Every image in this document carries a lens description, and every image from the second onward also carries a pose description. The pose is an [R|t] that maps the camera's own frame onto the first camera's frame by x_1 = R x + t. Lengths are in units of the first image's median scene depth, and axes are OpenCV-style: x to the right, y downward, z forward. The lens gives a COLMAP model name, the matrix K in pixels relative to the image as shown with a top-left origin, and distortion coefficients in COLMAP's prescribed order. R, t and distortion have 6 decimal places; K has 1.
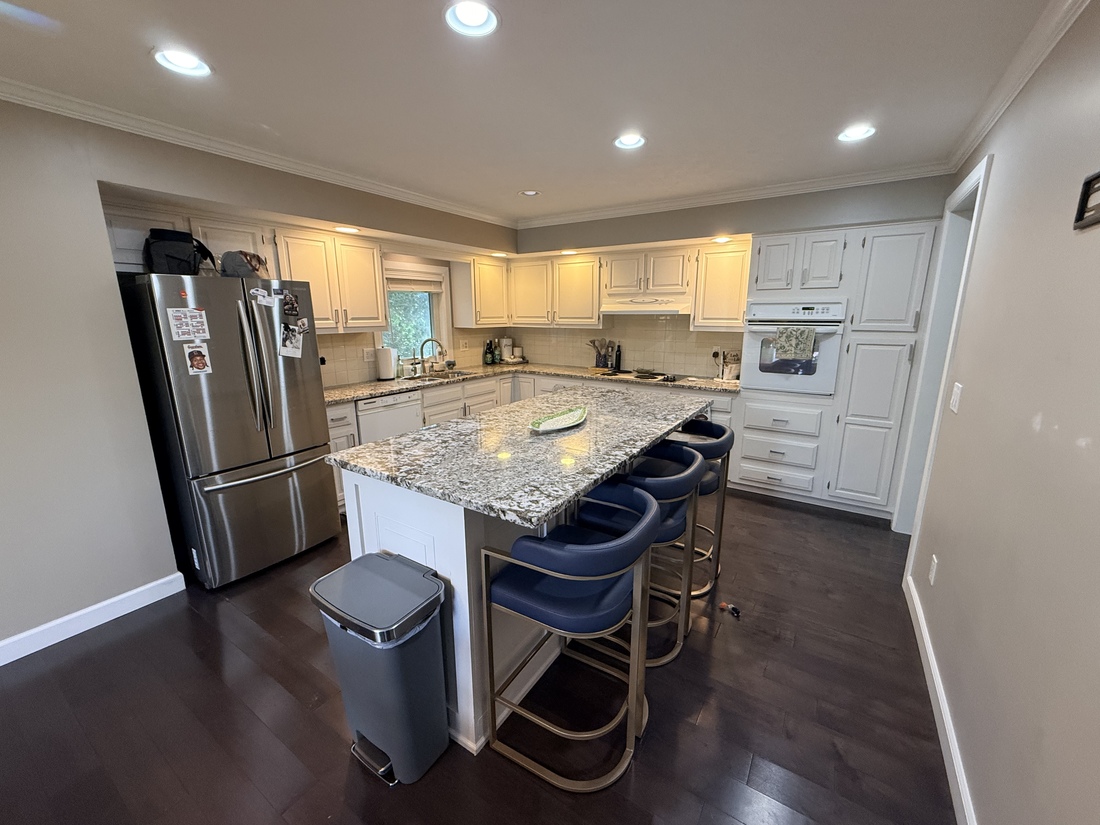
lens RADIAL K [[441.7, 0, 545.7], [0, 441.7, 409.5], [0, 0, 1]] dist [0.013369, -0.000203]
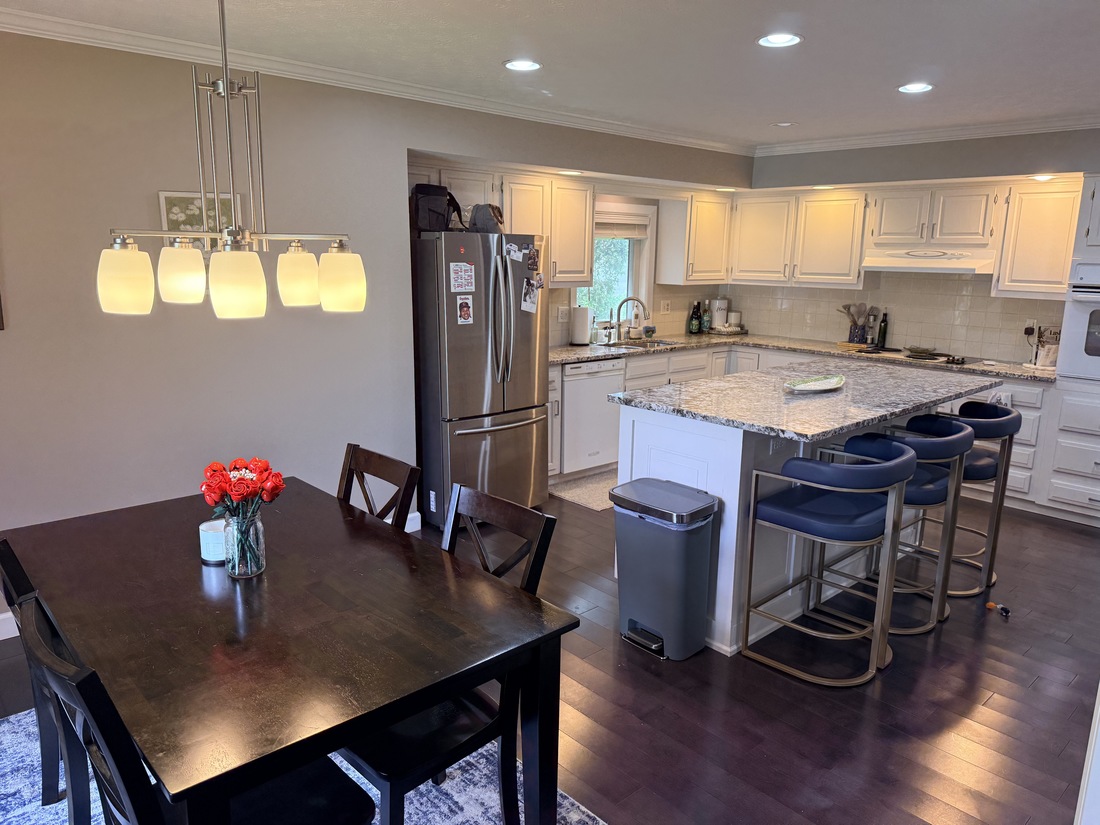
lens RADIAL K [[767.2, 0, 550.4], [0, 767.2, 421.5], [0, 0, 1]] dist [0.042674, -0.048792]
pose [[0.970529, 0.069055, -0.230876, -0.086186], [-0.069532, 0.997561, 0.006083, 0.085473], [0.230733, 0.010149, 0.972964, -0.494484]]
